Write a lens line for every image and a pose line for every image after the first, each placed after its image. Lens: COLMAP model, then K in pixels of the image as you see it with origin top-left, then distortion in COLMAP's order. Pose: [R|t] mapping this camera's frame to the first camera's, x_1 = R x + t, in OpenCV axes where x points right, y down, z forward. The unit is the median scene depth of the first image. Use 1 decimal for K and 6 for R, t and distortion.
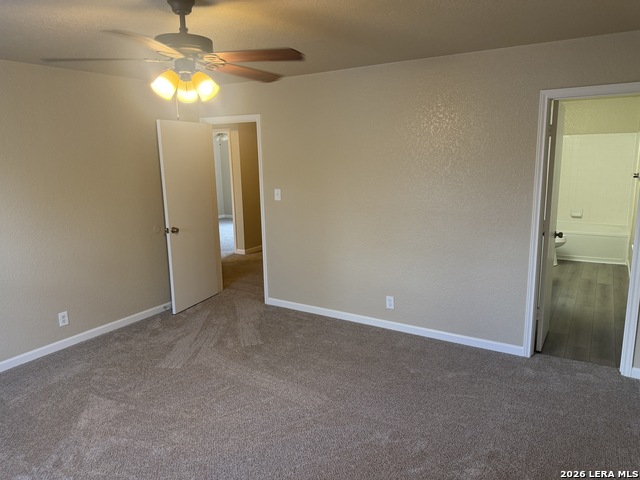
lens RADIAL K [[454.7, 0, 317.2], [0, 454.7, 233.9], [0, 0, 1]] dist [0.050432, -0.044516]
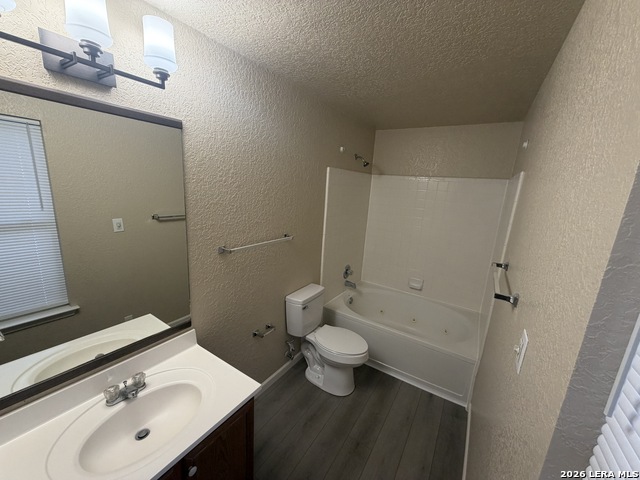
lens RADIAL K [[256.9, 0, 319.4], [0, 256.9, 241.6], [0, 0, 1]] dist [0.005920, 0.001521]
pose [[0.996544, 0.083048, -0.001894, 0.448824], [-0.082994, 0.996353, 0.019827, -0.118431], [0.003533, -0.019601, 0.999802, 0.651228]]
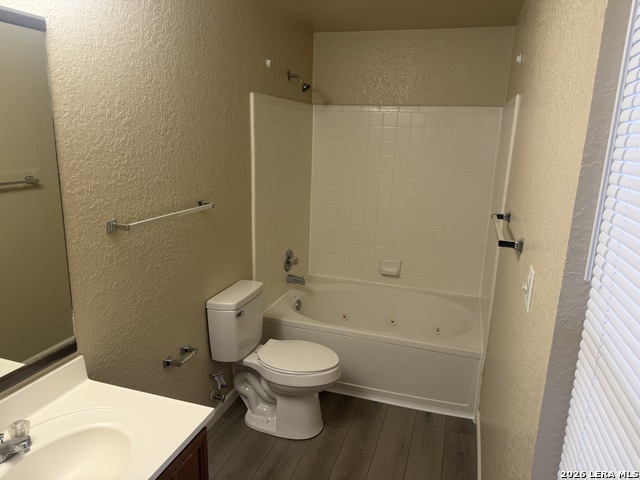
lens RADIAL K [[454.7, 0, 322.4], [0, 454.7, 240.0], [0, 0, 1]] dist [0.050432, -0.044516]
pose [[0.969663, -0.007376, 0.244334, 0.414788], [-0.001541, 0.999340, 0.036283, -0.101983], [-0.244440, -0.035559, 0.969012, 0.605552]]
